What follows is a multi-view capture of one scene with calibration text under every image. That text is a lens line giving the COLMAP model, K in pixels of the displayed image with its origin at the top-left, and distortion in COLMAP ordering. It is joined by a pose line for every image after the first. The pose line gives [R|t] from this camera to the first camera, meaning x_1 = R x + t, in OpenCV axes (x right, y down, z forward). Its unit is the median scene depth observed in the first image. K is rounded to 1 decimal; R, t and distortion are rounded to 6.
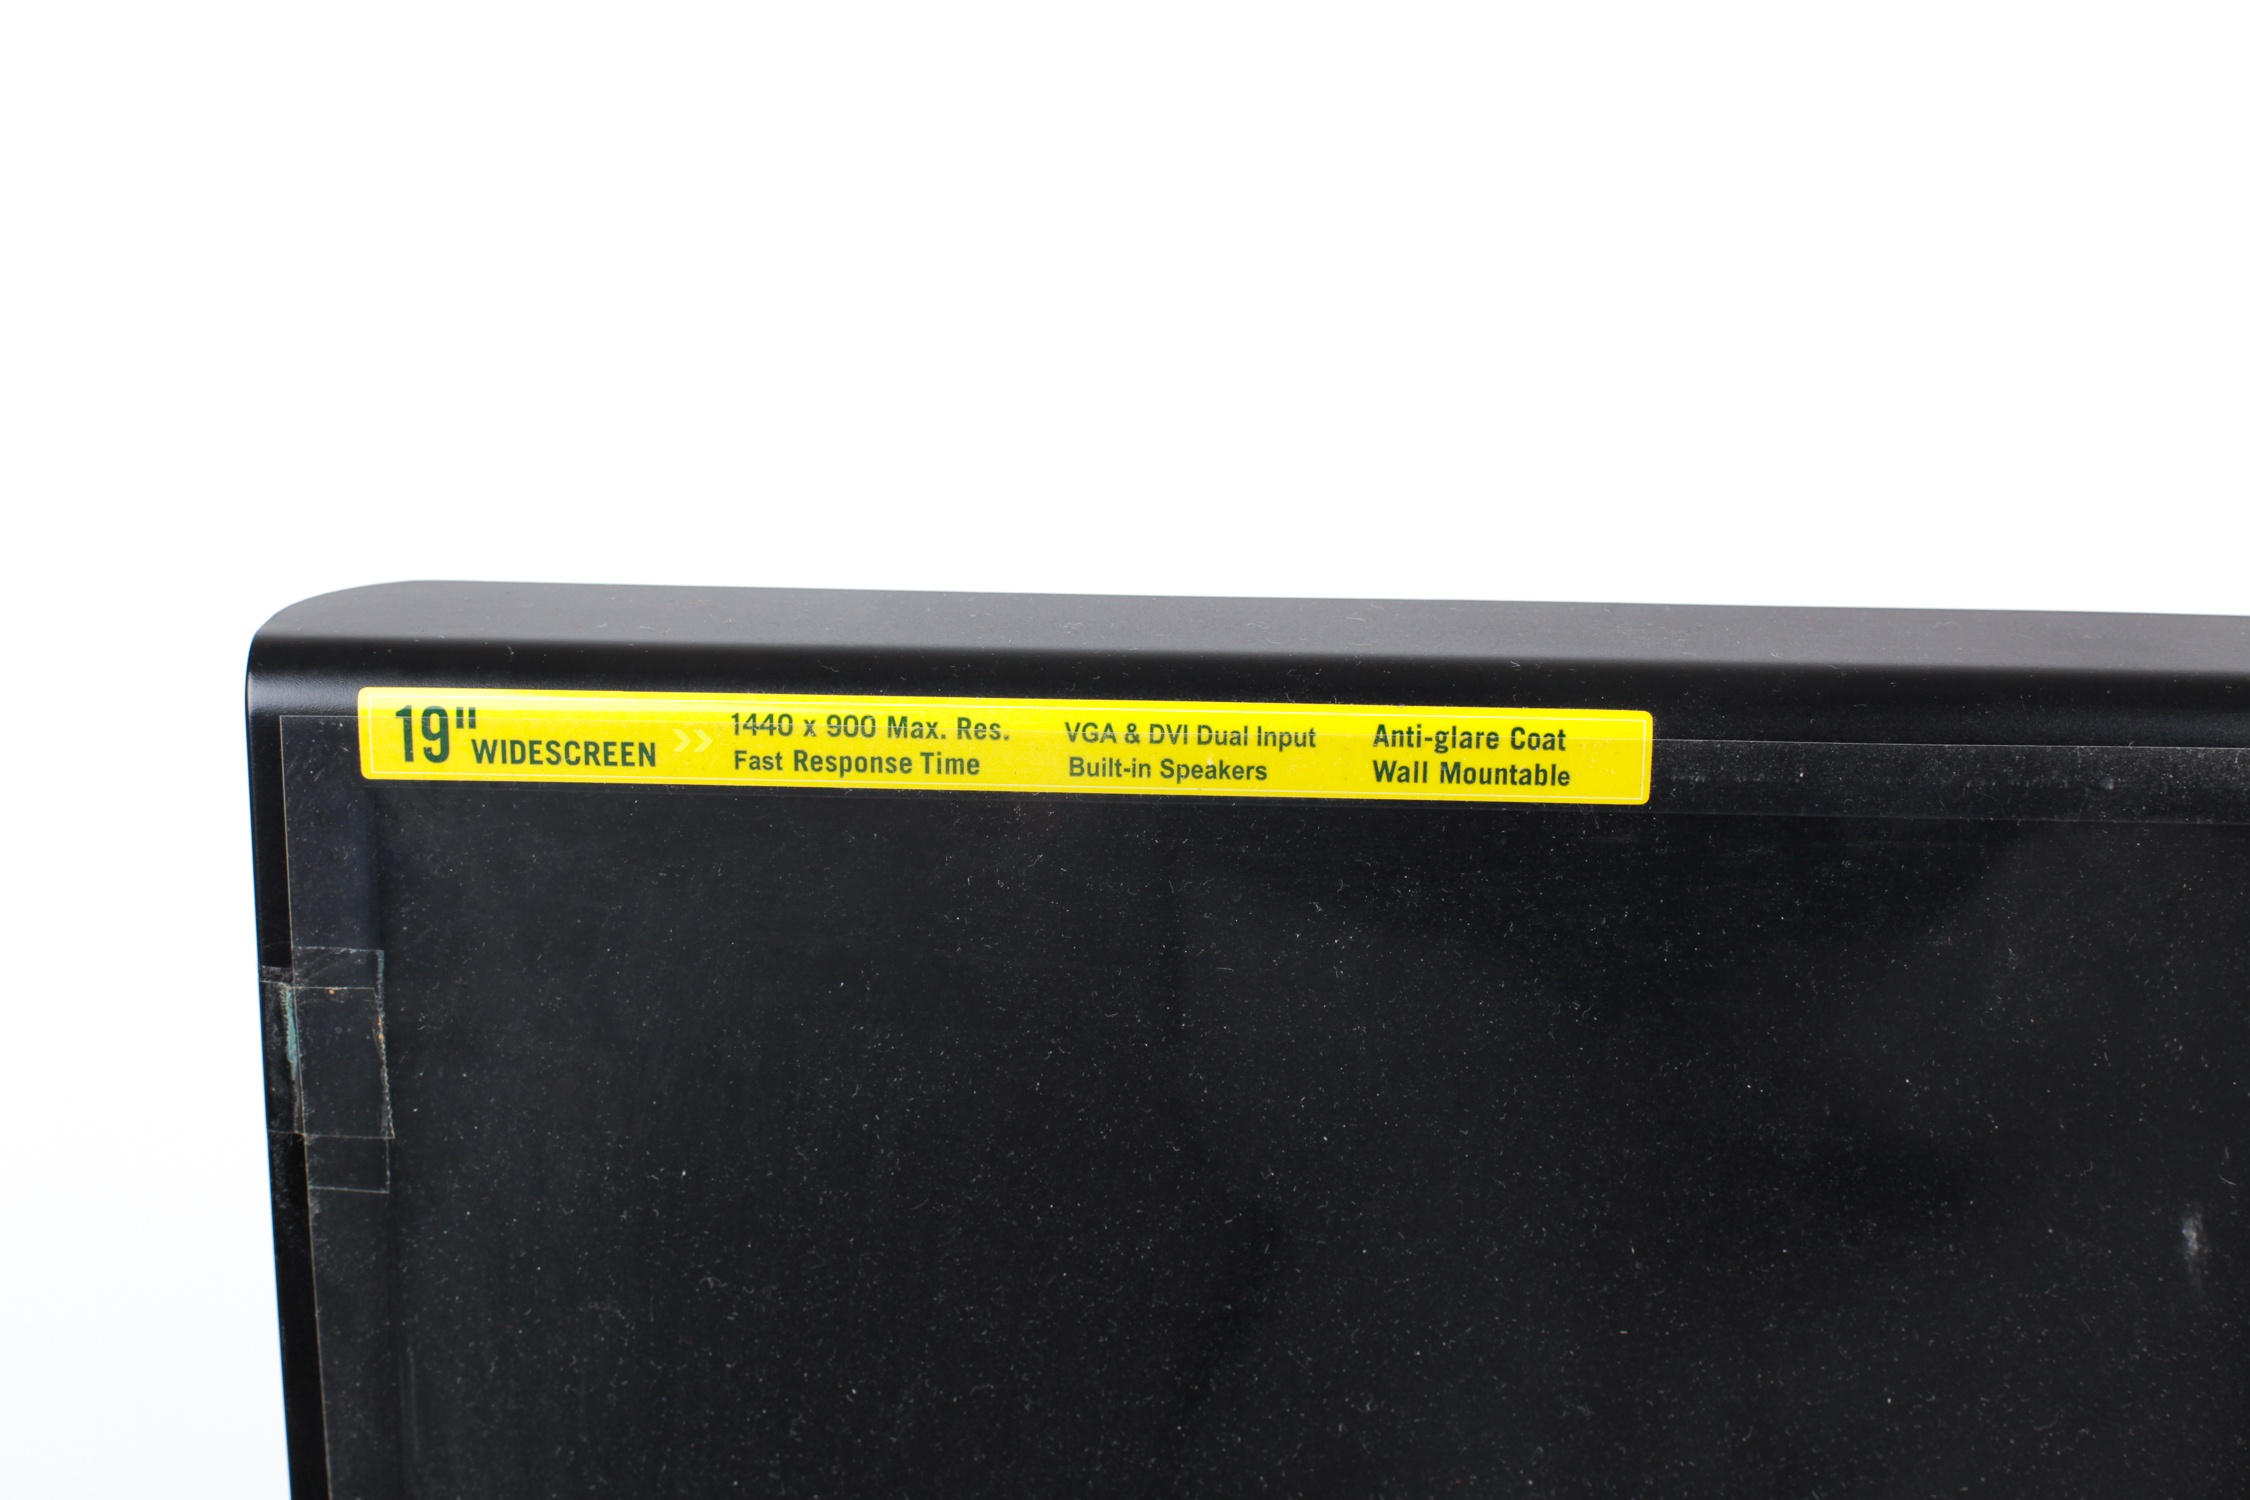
lens RADIAL K [[3437.1, 0, 1125.0], [0, 3437.1, 750.0], [0, 0, 1]] dist [-0.188929, 0.090979]
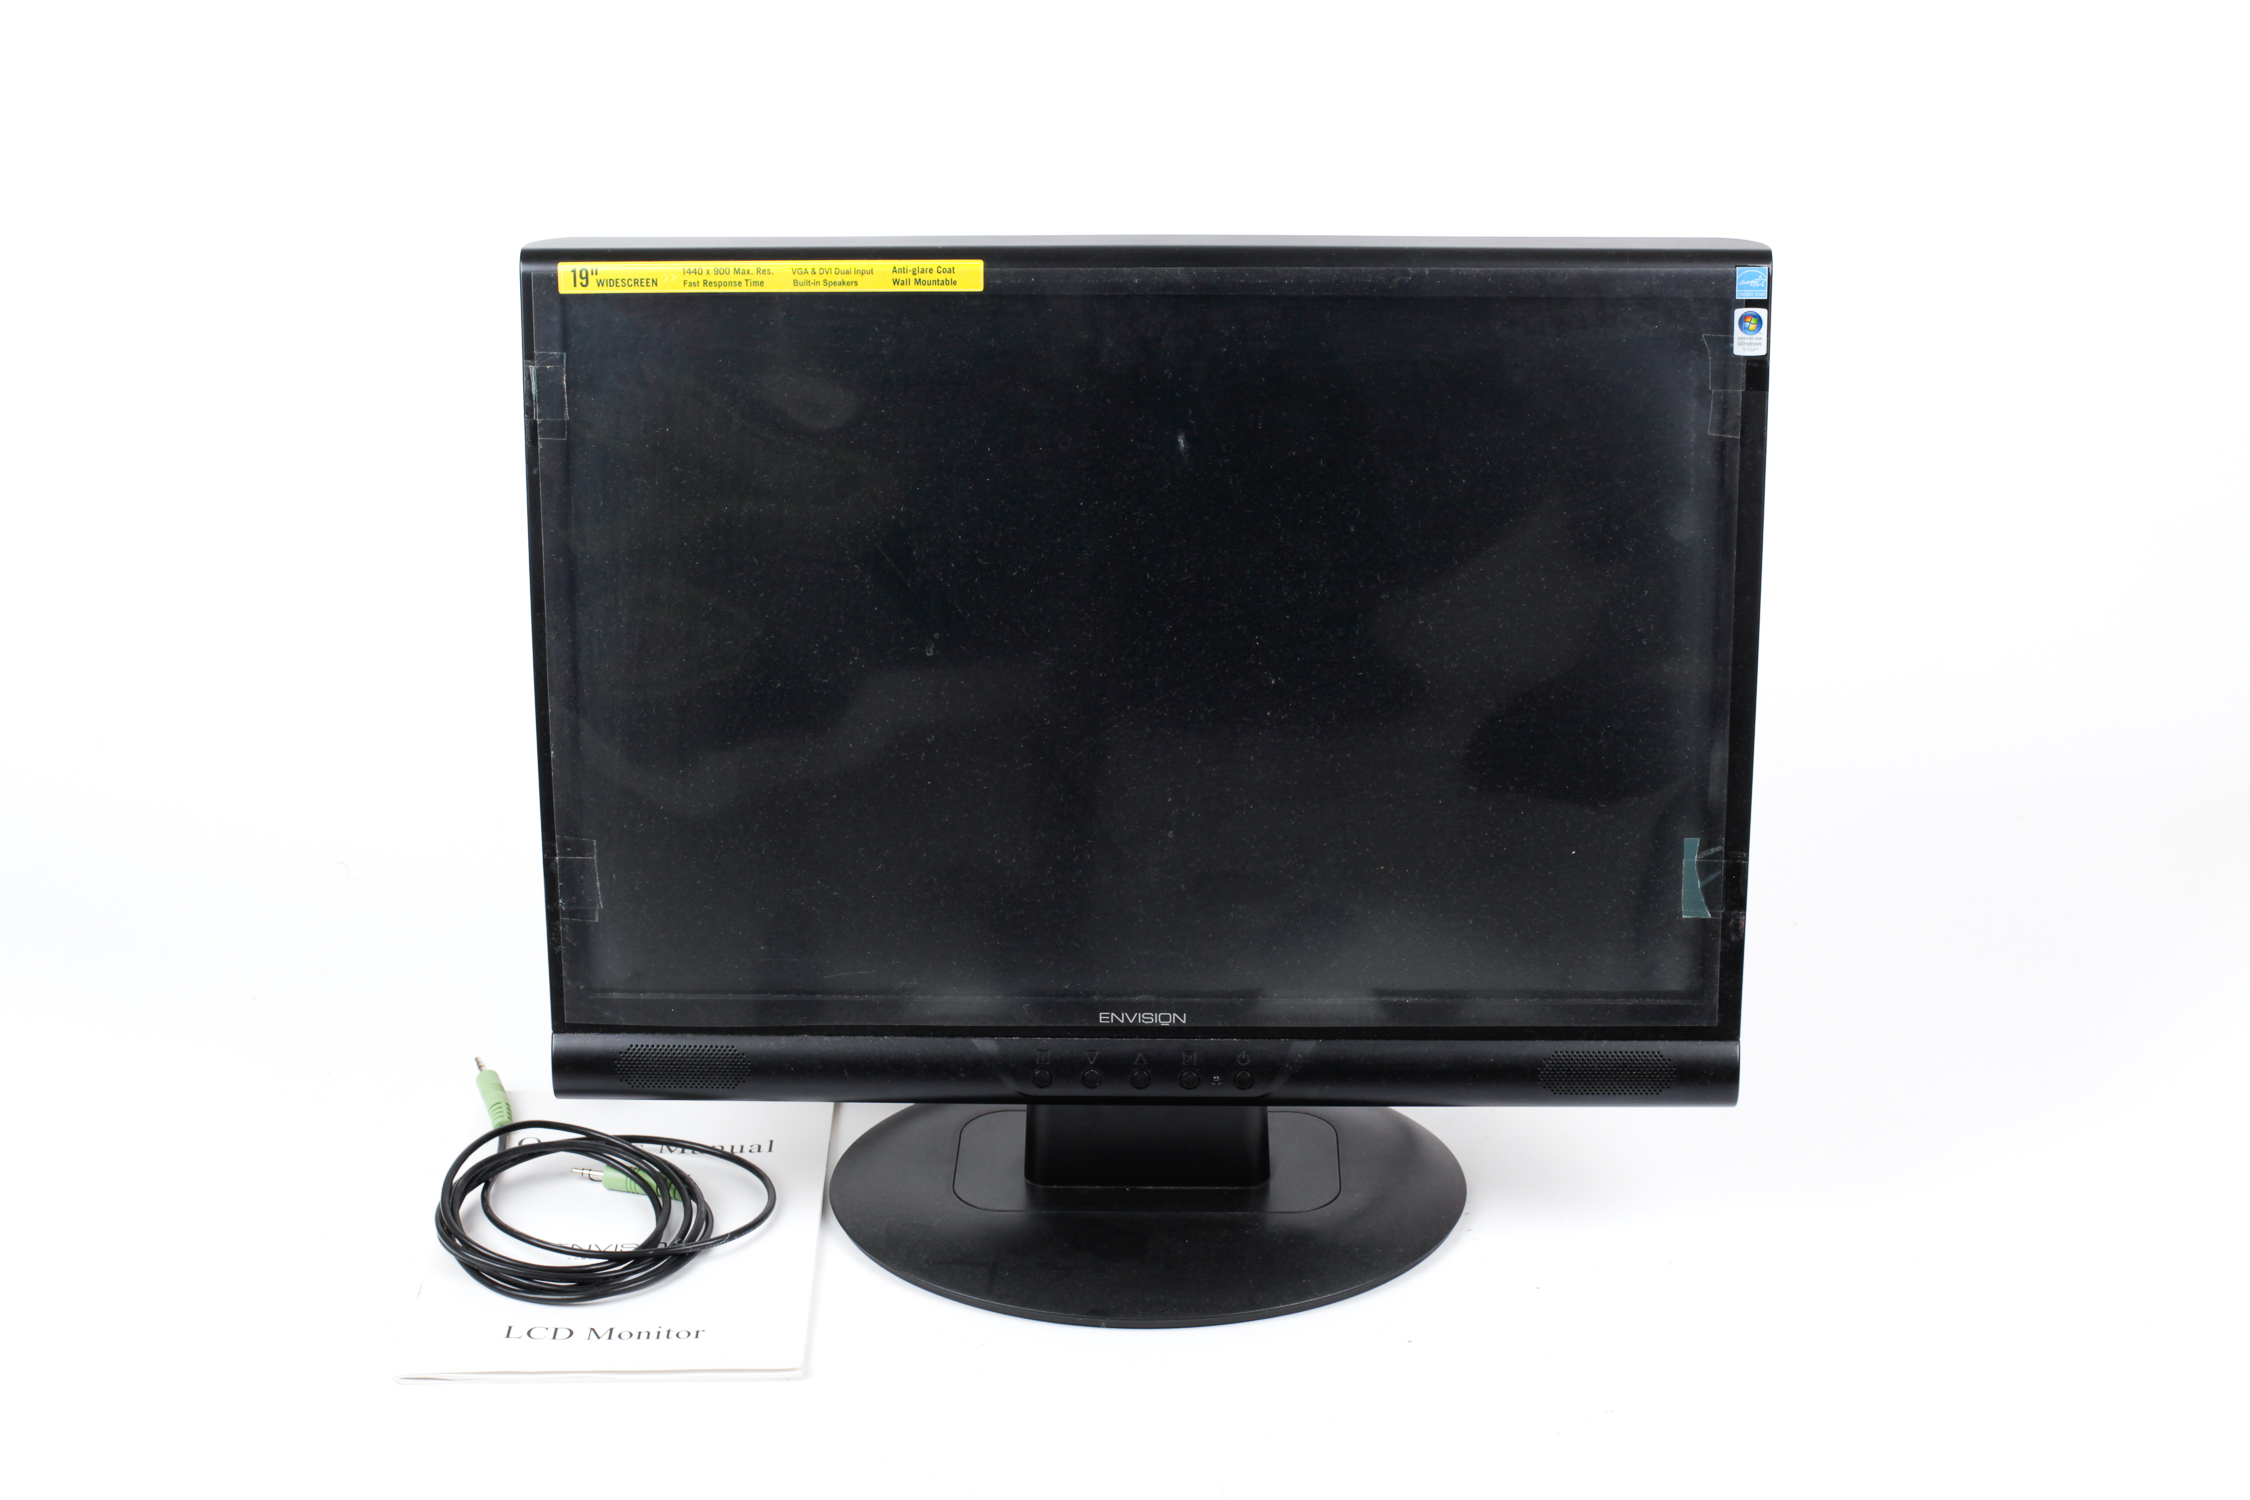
lens RADIAL K [[3437.1, 0, 1125.0], [0, 3437.1, 750.0], [0, 0, 1]] dist [-0.188929, 0.090979]
pose [[0.999917, -0.012743, -0.001777, 0.275562], [0.012722, 0.999856, -0.011243, 0.452821], [0.001920, 0.011220, 0.999935, -2.005521]]
